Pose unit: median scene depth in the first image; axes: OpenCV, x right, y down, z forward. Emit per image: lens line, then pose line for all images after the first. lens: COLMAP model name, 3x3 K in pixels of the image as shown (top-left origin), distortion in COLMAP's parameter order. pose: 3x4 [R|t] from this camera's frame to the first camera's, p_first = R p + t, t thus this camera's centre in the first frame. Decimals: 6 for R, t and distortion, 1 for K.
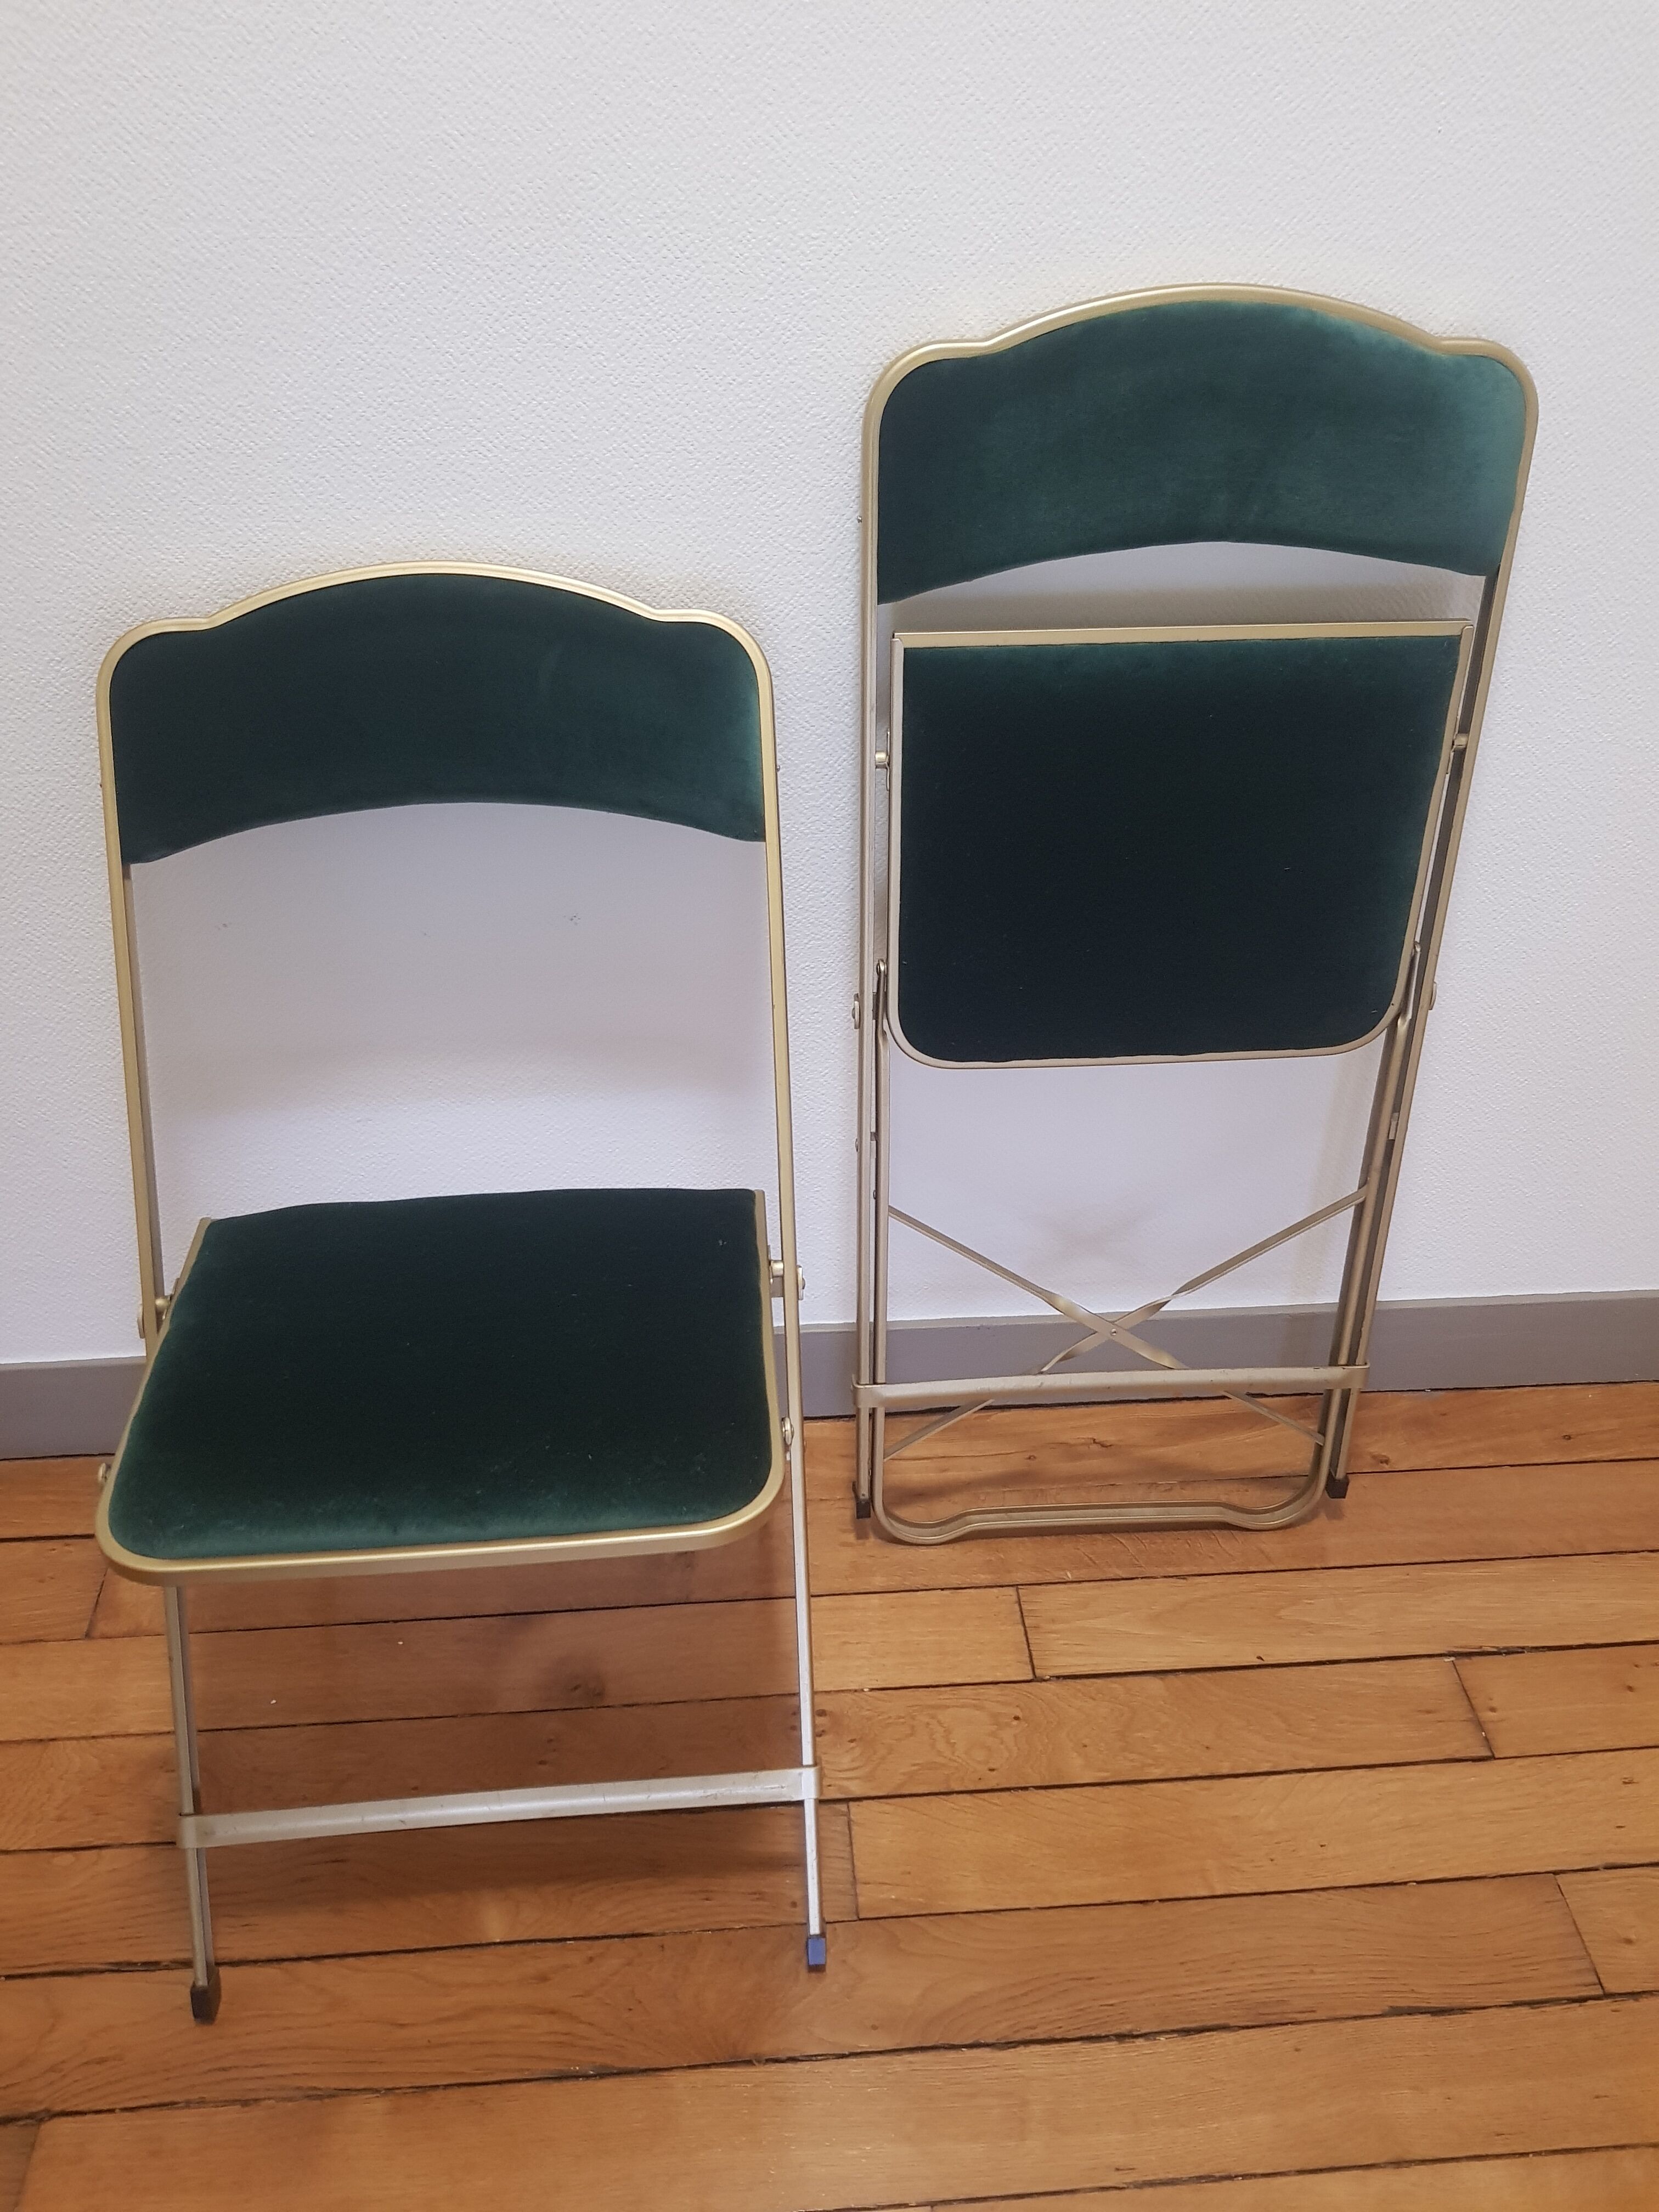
lens RADIAL K [[1765.8, 0, 839.5], [0, 1765.8, 1111.0], [0, 0, 1]] dist [0.016444, -0.049554]
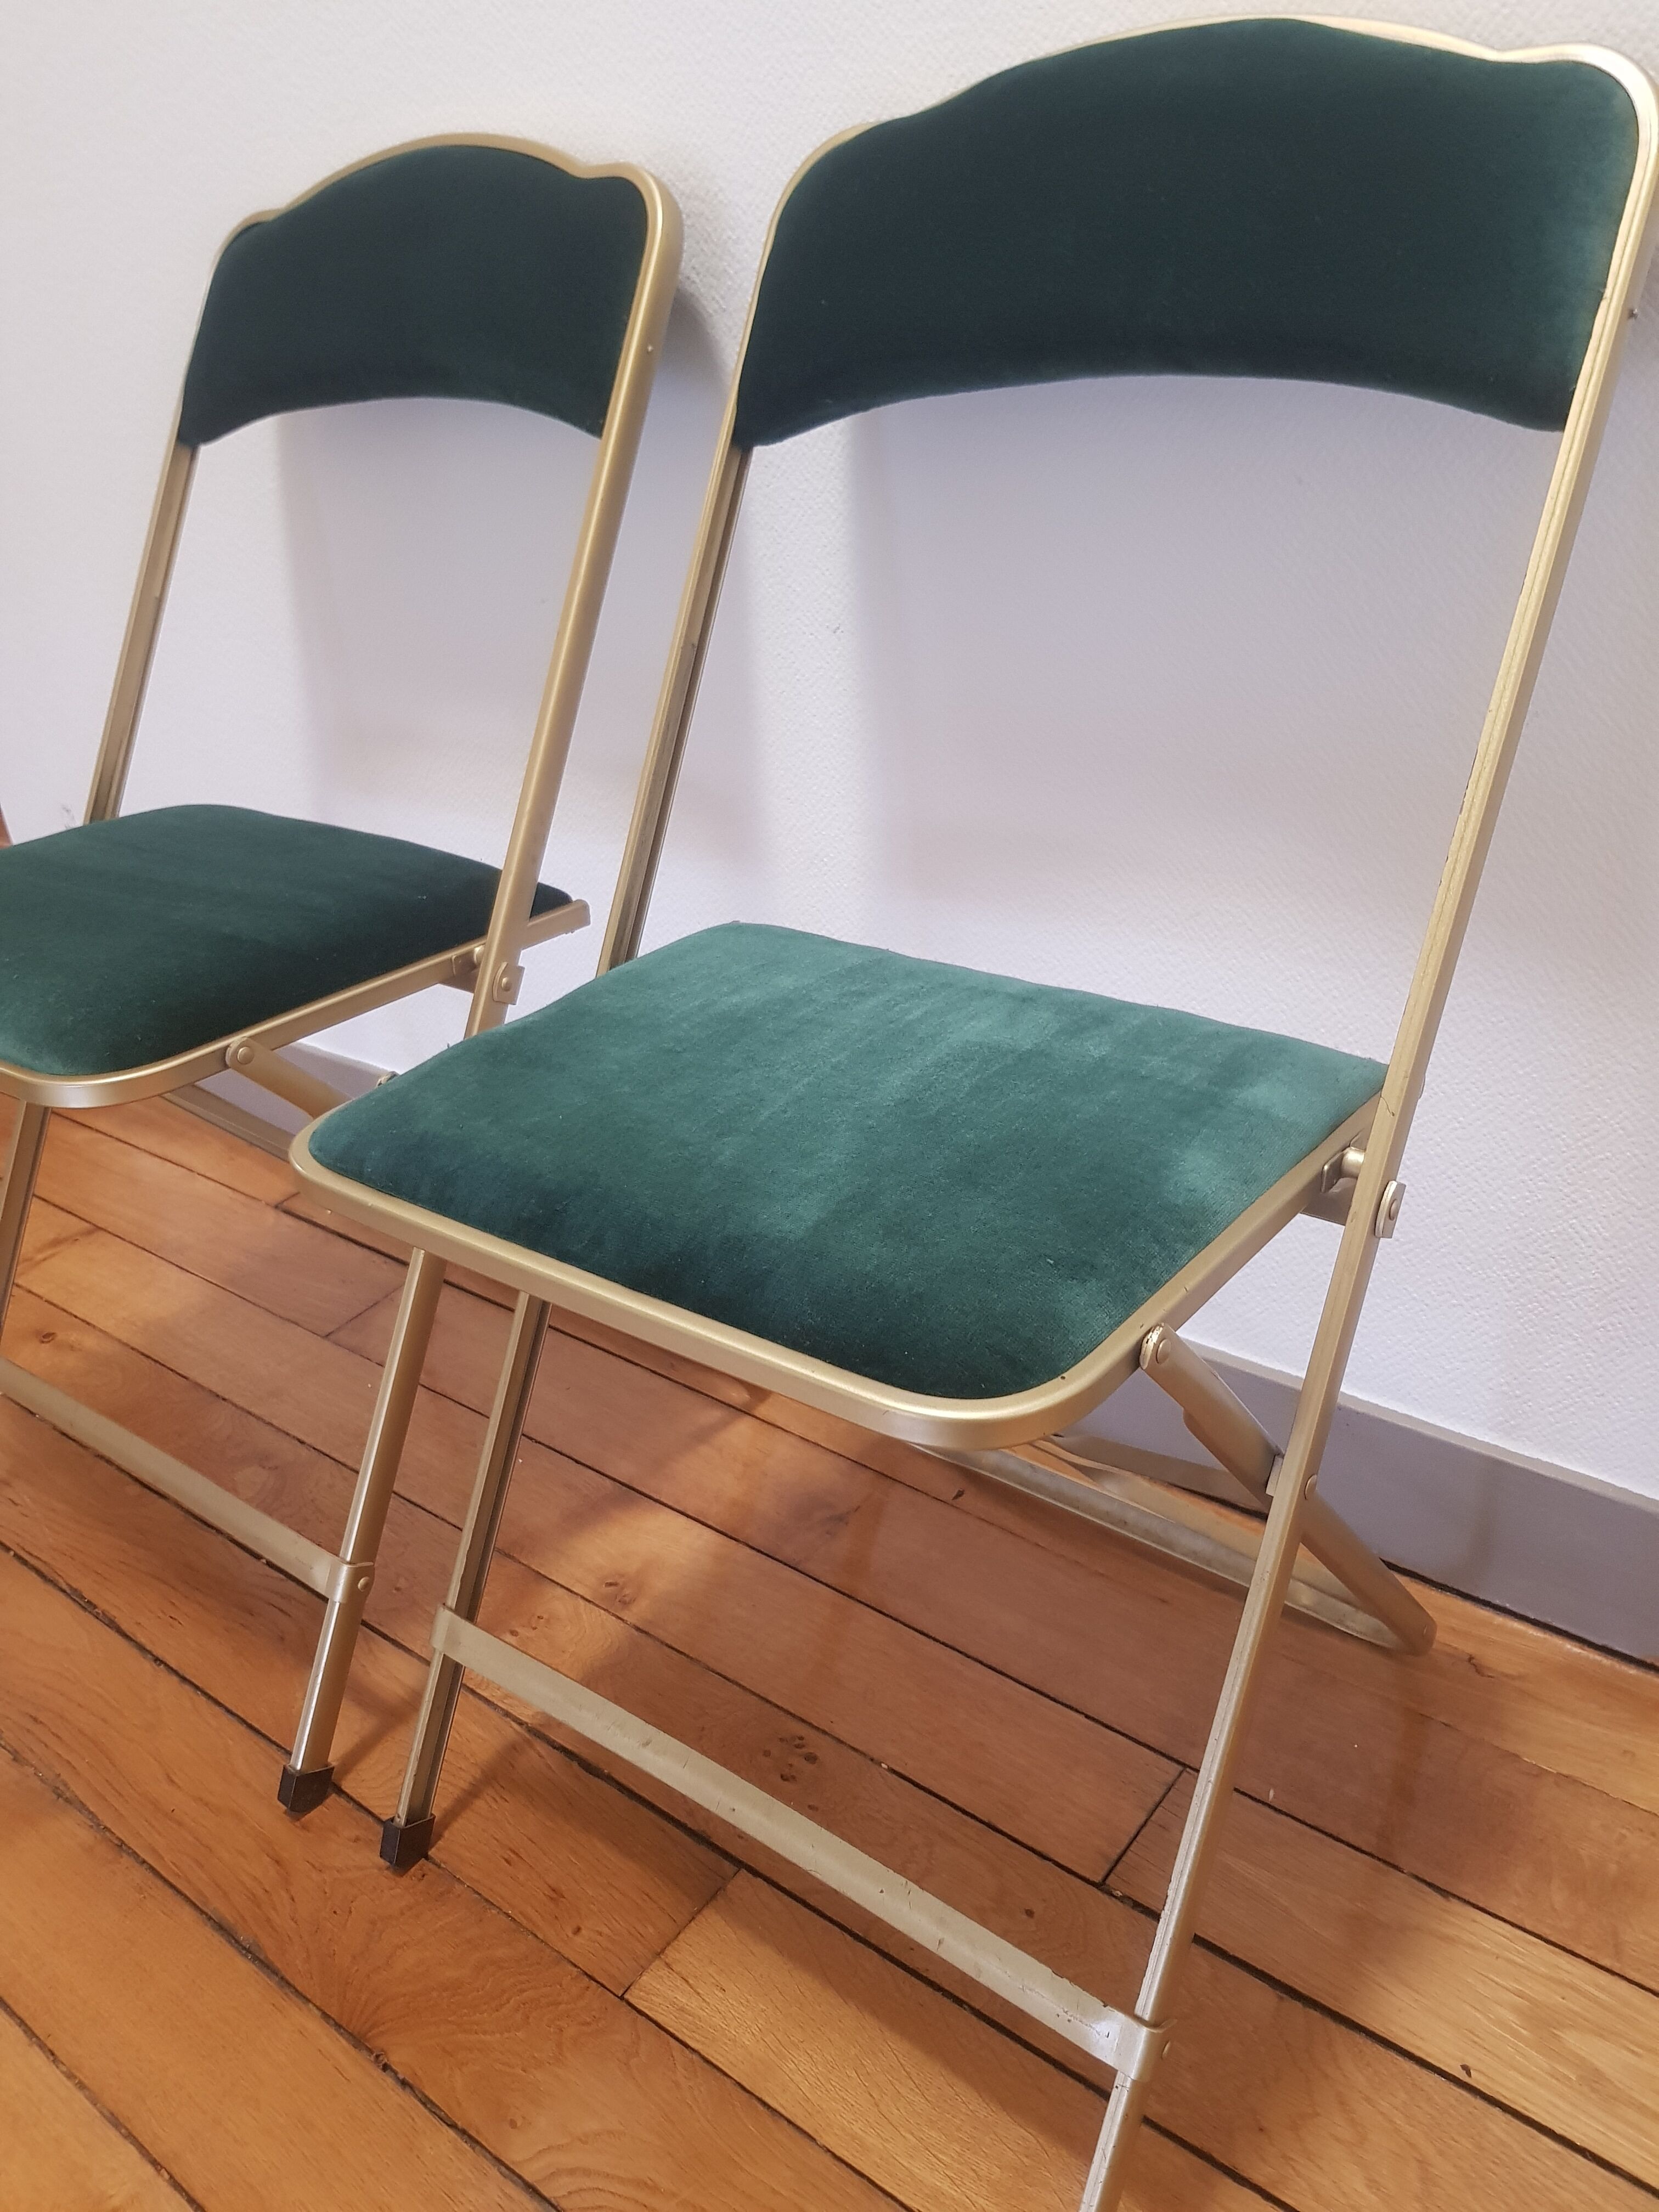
lens RADIAL K [[1765.8, 0, 823.1], [0, 1765.8, 1118.1], [0, 0, 1]] dist [0.016444, -0.049554]
pose [[0.725408, 0.251606, -0.640685, 0.437269], [-0.328184, 0.944614, -0.000619, 0.108816], [0.605044, 0.210712, 0.767803, 0.455194]]
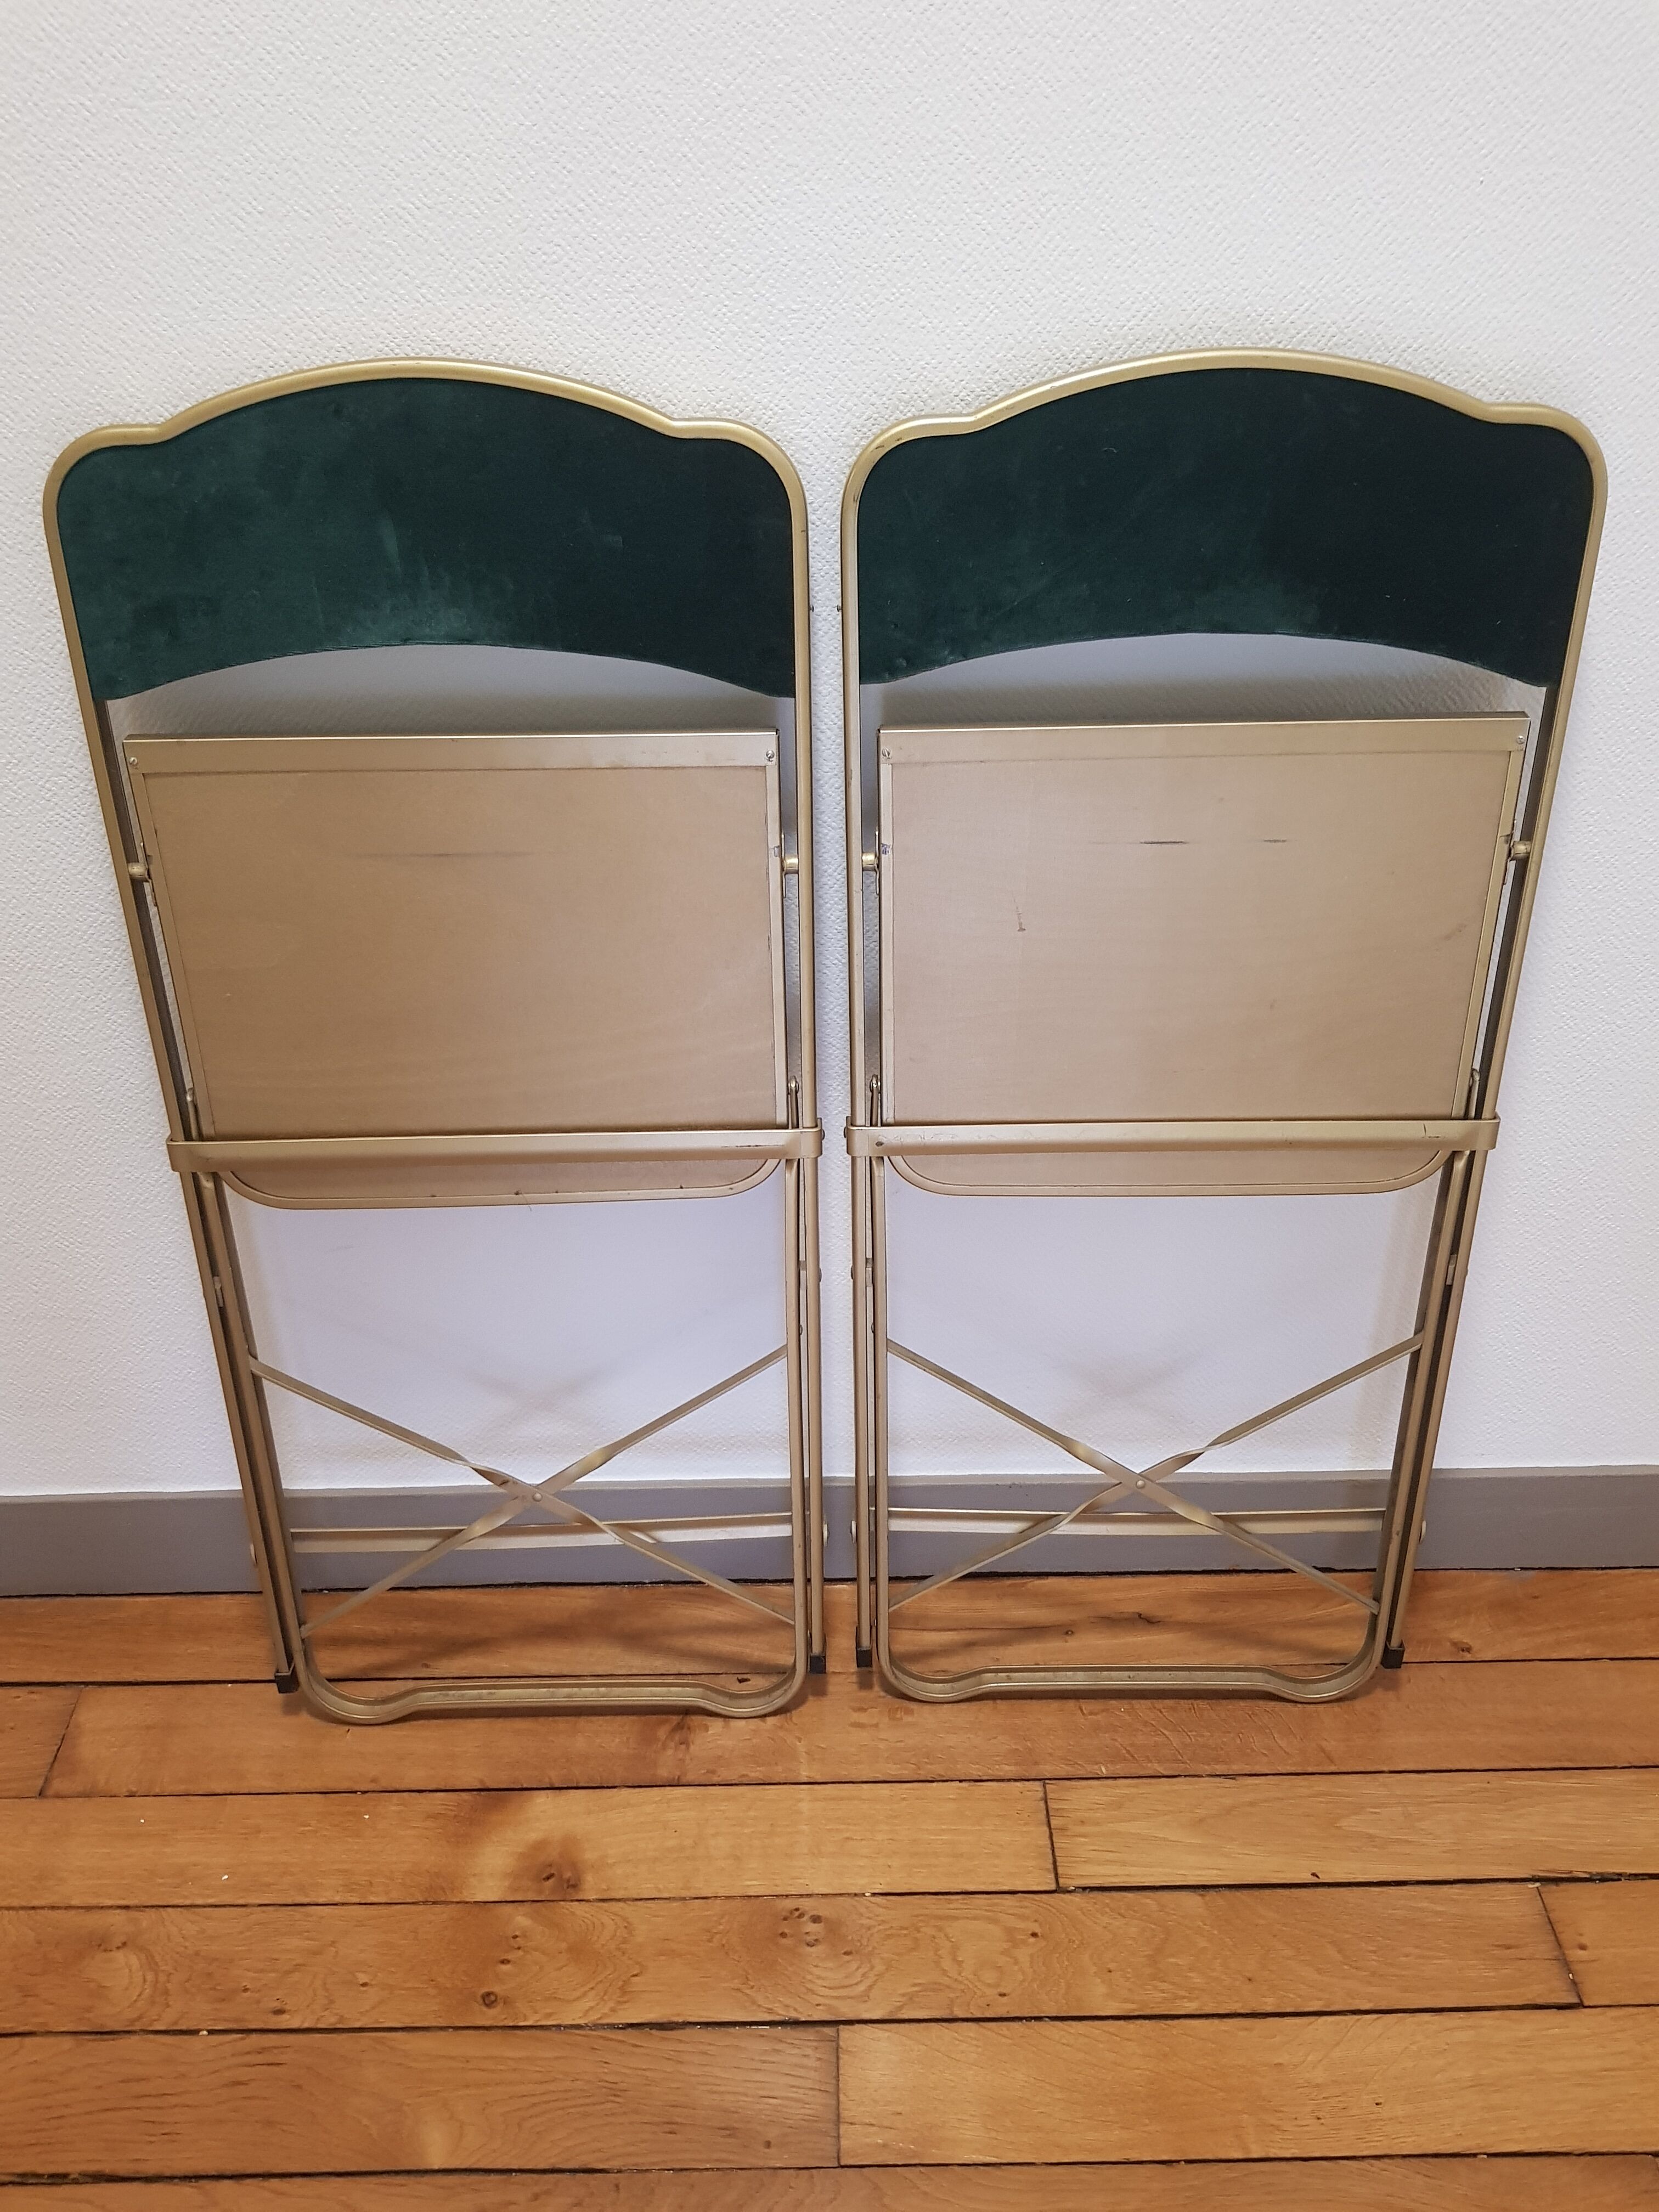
lens RADIAL K [[1765.8, 0, 836.4], [0, 1765.8, 1115.3], [0, 0, 1]] dist [0.016444, -0.049554]
pose [[0.997187, 0.012786, -0.073858, 0.069627], [-0.017797, 0.997554, -0.067595, -0.007308], [0.072813, 0.068719, 0.994975, 0.088626]]
